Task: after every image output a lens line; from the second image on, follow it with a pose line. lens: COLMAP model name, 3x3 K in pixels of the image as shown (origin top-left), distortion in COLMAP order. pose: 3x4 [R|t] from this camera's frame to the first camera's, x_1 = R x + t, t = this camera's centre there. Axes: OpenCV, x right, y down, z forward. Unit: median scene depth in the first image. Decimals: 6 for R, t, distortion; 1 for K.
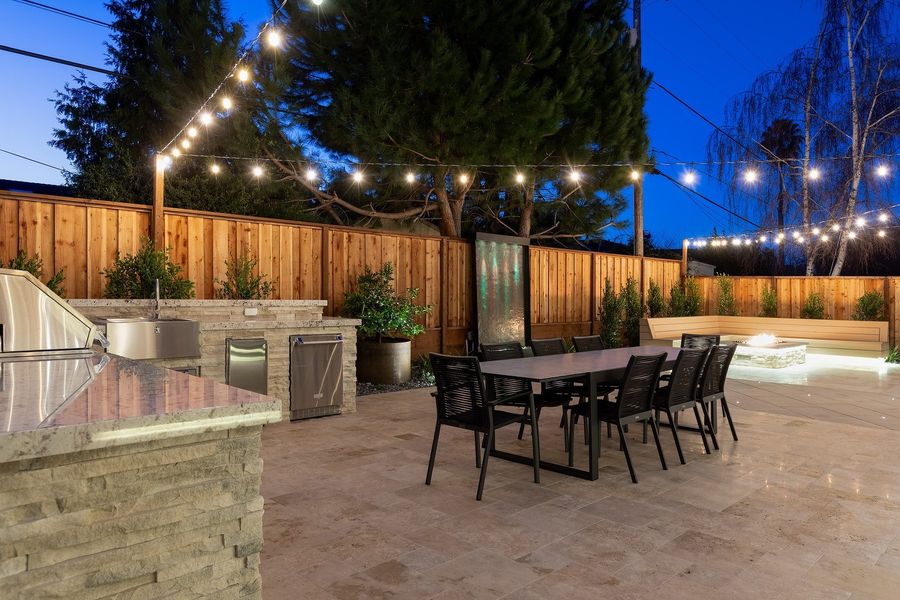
lens RADIAL K [[647.8, 0, 449.2], [0, 647.8, 297.7], [0, 0, 1]] dist [0.007567, 0.001279]
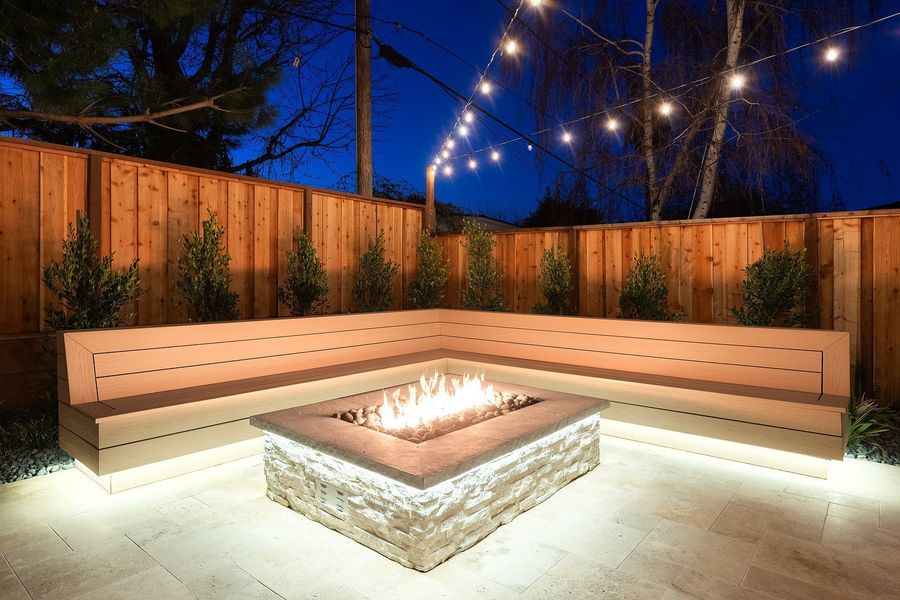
lens RADIAL K [[537.7, 0, 433.6], [0, 537.7, 284.6], [0, 0, 1]] dist [-0.000964, 0.000098]
pose [[0.997164, -0.008434, 0.074785, 0.444940], [0.007821, 0.999933, 0.008485, 0.008582], [-0.074852, -0.007876, 0.997164, 0.740804]]
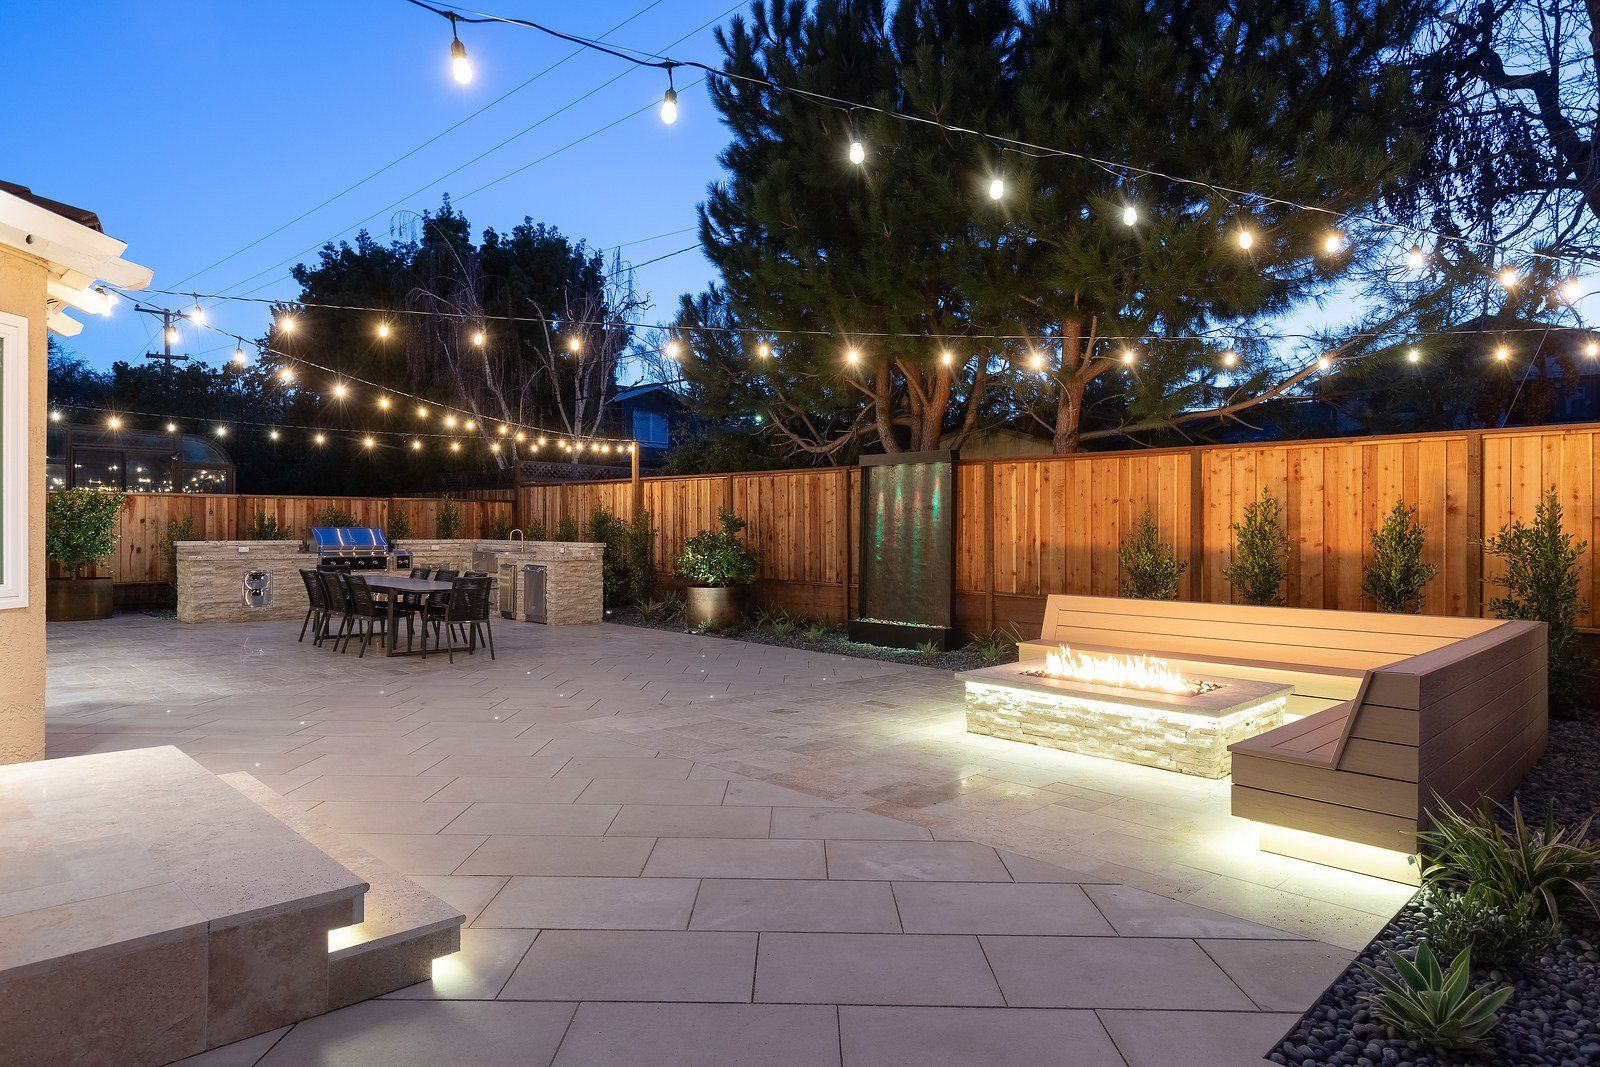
lens RADIAL K [[956.0, 0, 797.1], [0, 956.0, 521.7], [0, 0, 1]] dist [-0.000964, 0.000098]
pose [[0.001101, -0.016059, -0.999870, 0.984272], [-0.007351, 0.999844, -0.016067, -0.007849], [0.999972, 0.007368, 0.000983, 0.810554]]
